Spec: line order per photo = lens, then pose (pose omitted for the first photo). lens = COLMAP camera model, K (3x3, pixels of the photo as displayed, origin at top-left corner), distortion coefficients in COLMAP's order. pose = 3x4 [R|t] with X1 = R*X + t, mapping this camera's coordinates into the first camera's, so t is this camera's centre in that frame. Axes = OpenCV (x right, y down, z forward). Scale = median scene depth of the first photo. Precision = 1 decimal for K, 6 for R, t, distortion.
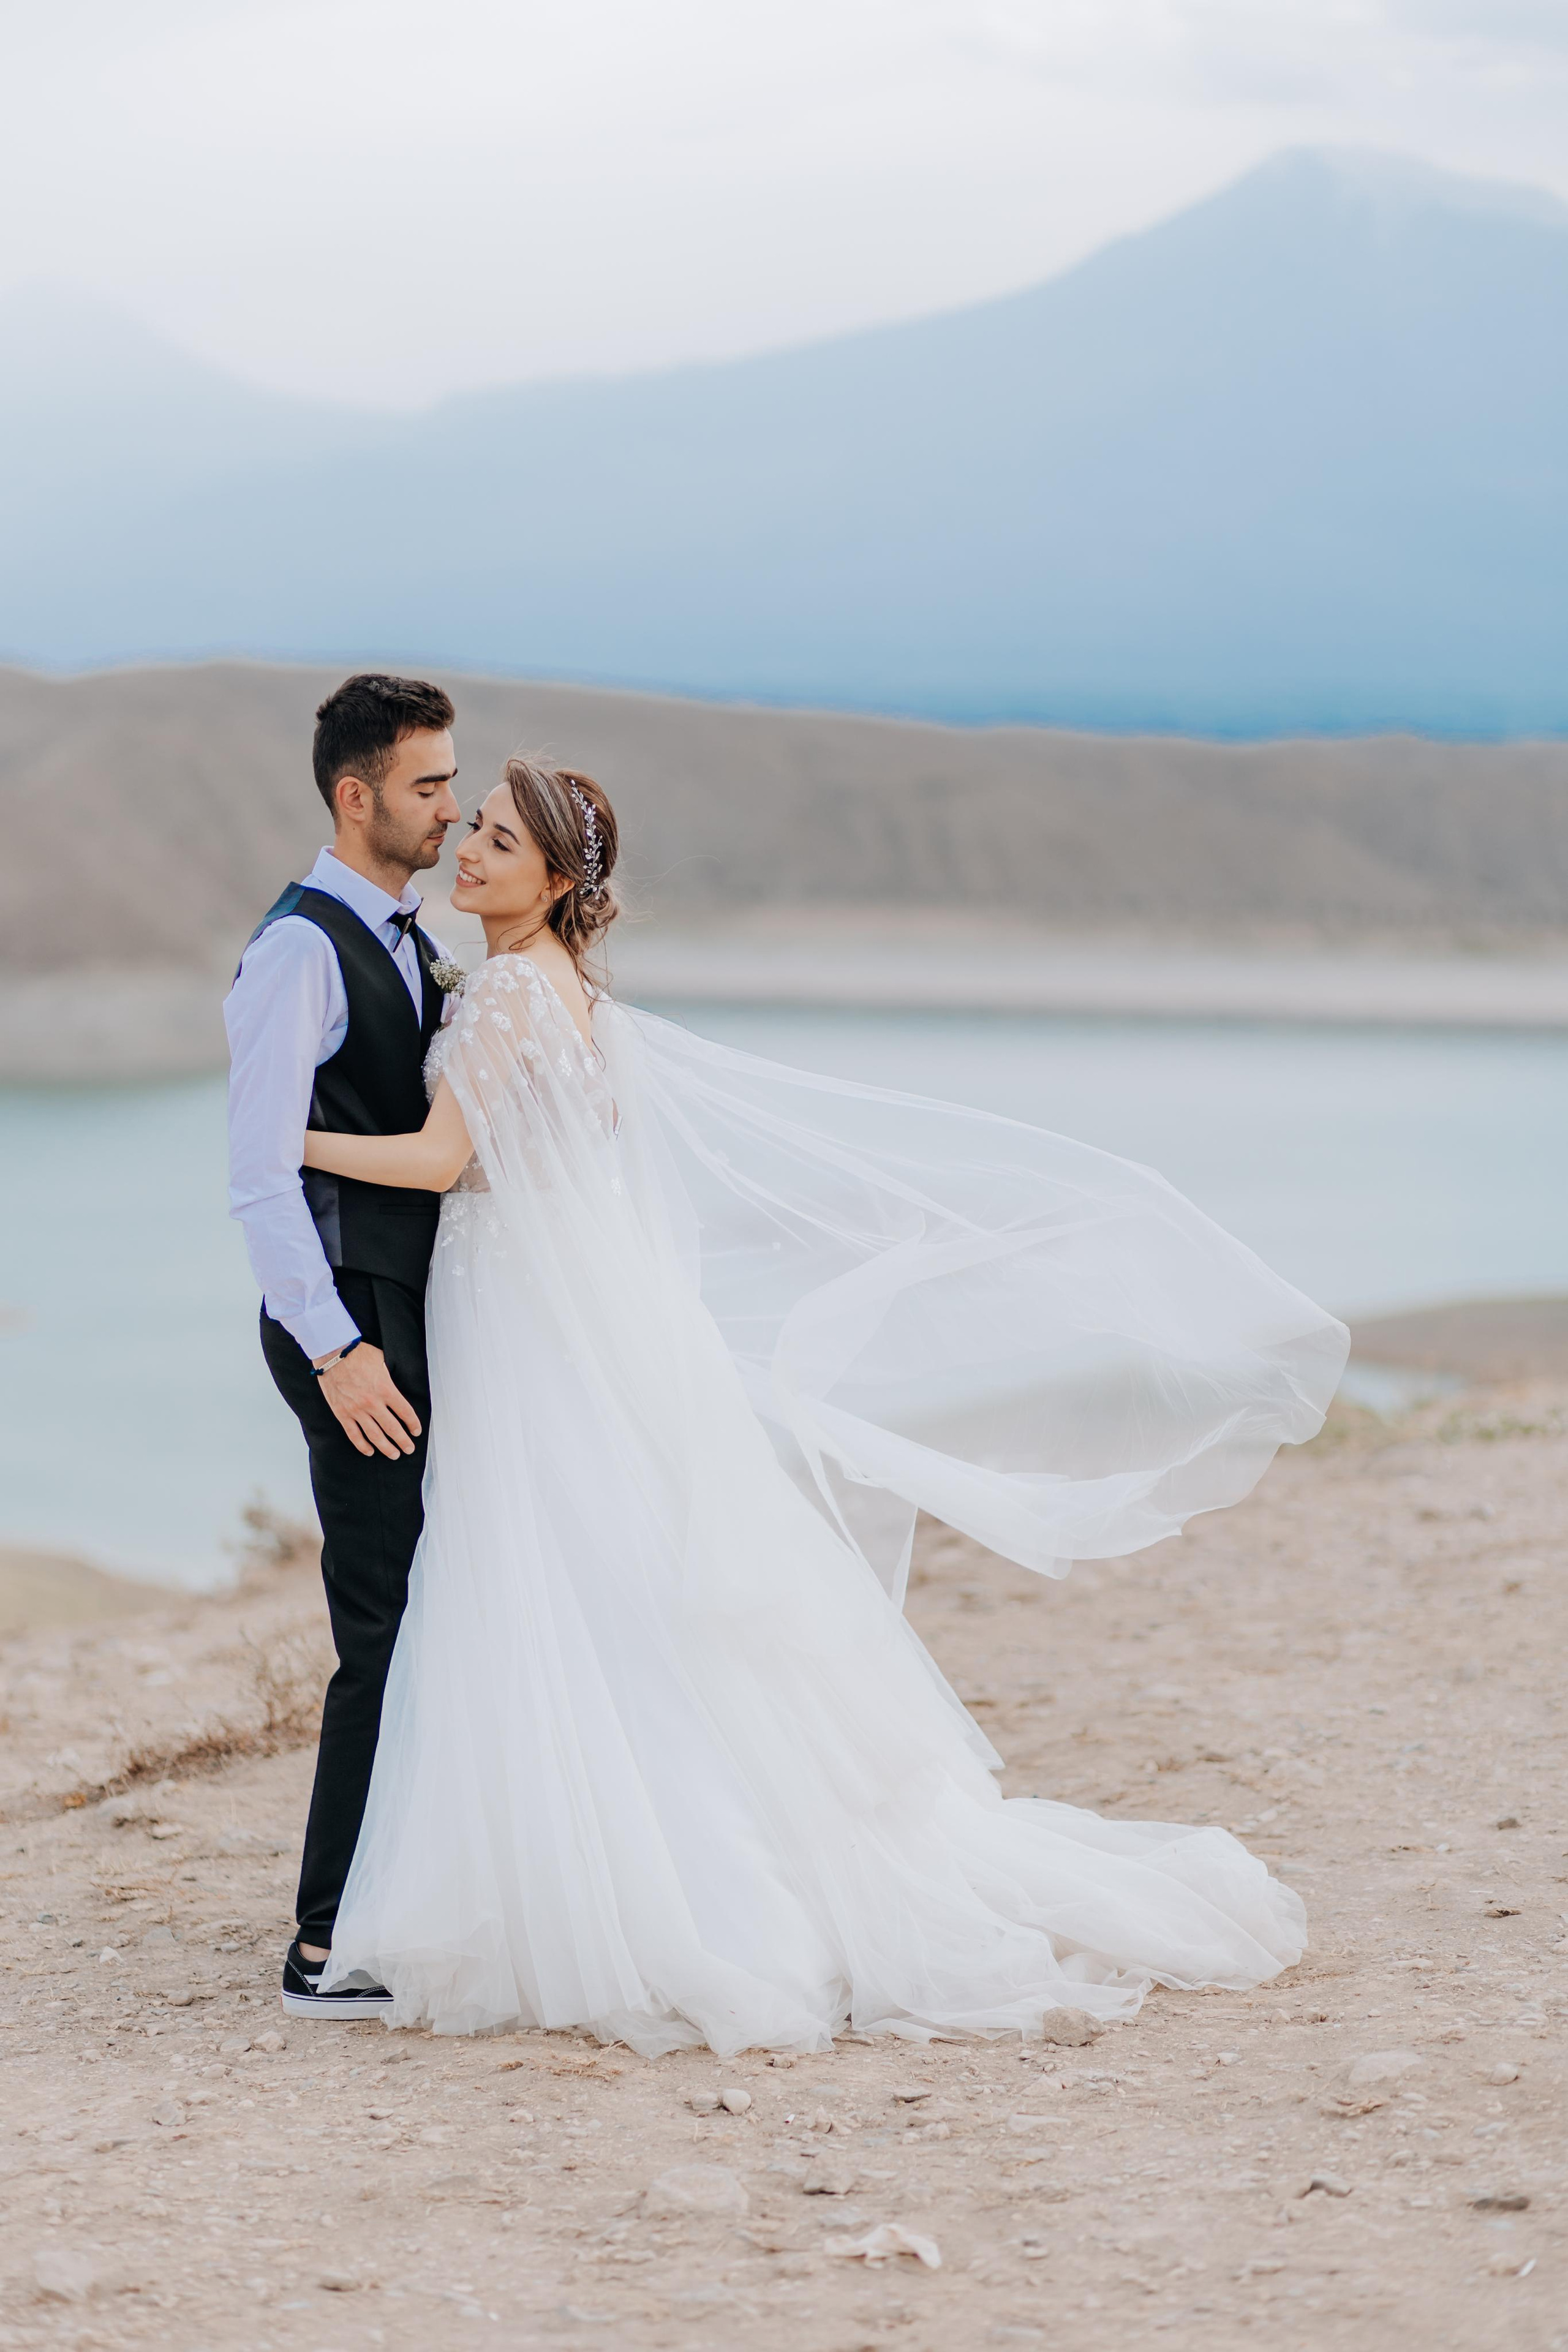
lens RADIAL K [[5790.4, 0, 953.2], [0, 5790.4, 804.8], [0, 0, 1]] dist [-0.024931, -0.035542]
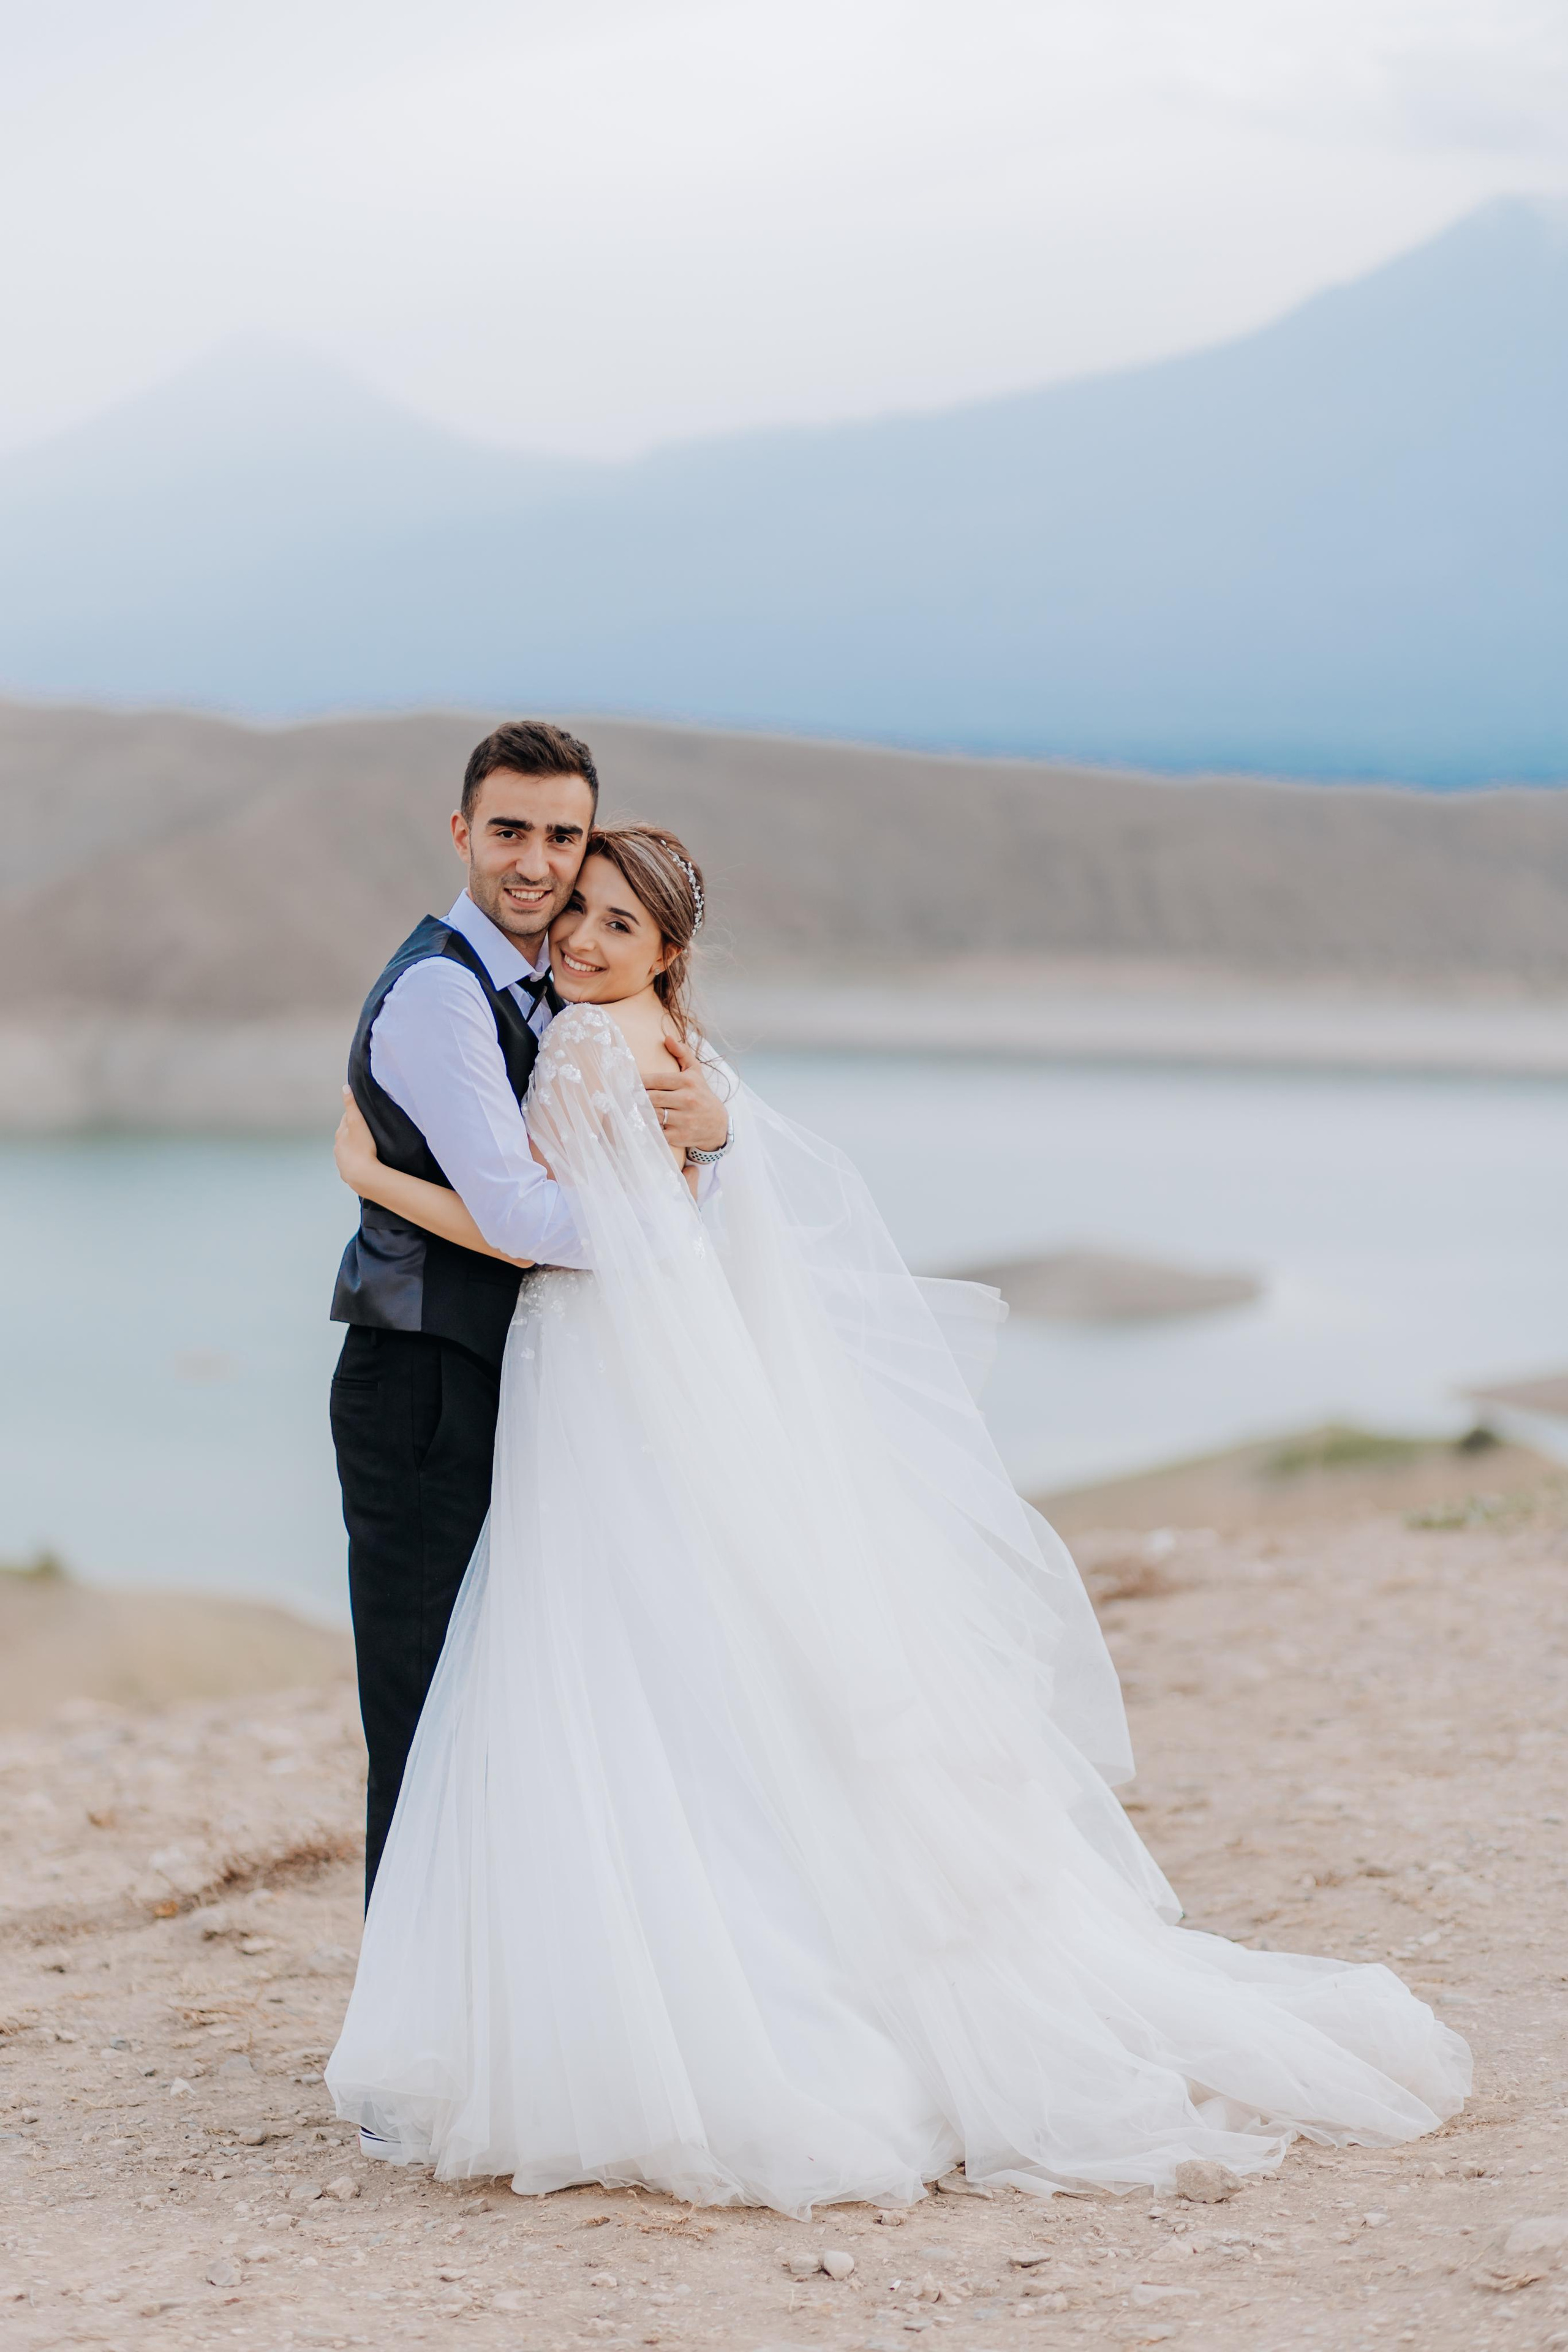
lens RADIAL K [[5790.4, 0, 953.2], [0, 5790.4, 804.8], [0, 0, 1]] dist [-0.024931, -0.035542]
pose [[0.999351, 0.000796, -0.036009, 0.012962], [-0.001098, 0.999965, -0.008353, -0.000537], [0.036001, 0.008387, 0.999317, 0.074301]]
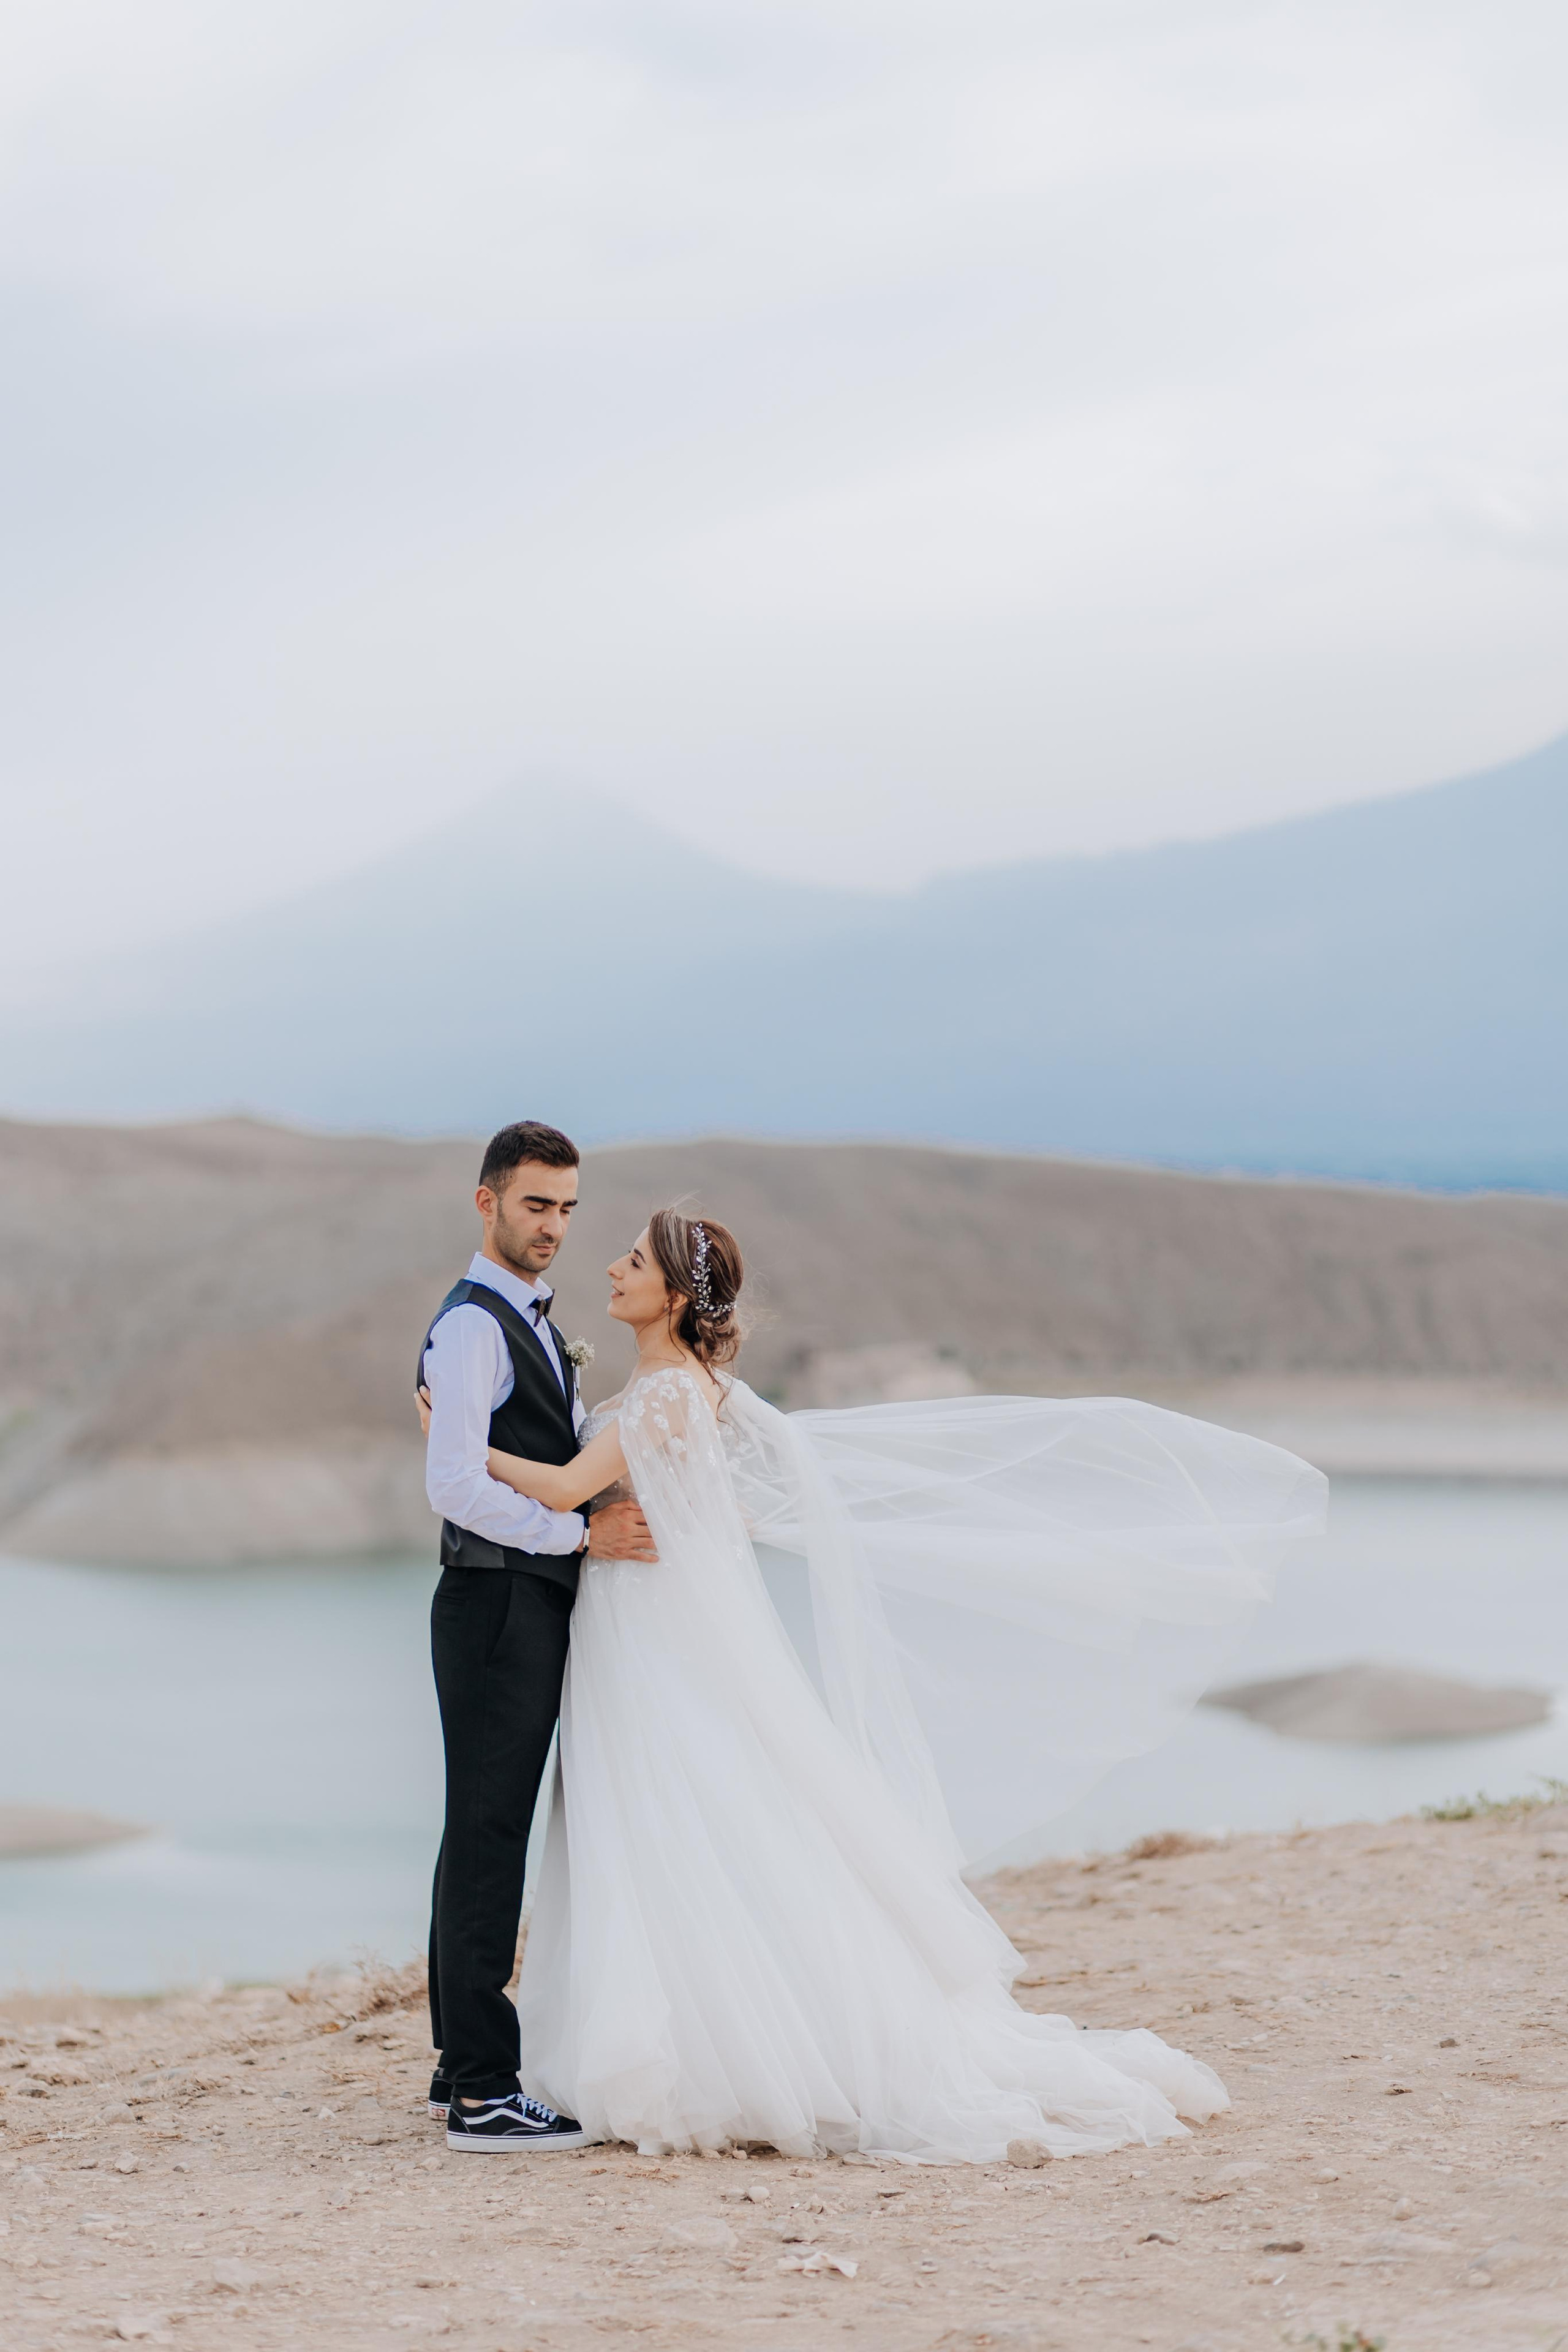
lens RADIAL K [[5876.3, 0, 785.9], [0, 5876.3, 861.0], [0, 0, 1]] dist [0.060612, -0.733511]
pose [[0.993192, -0.015683, -0.115432, 0.123361], [0.007468, 0.997429, -0.071266, 0.012546], [0.116253, 0.069919, 0.990756, -0.349349]]
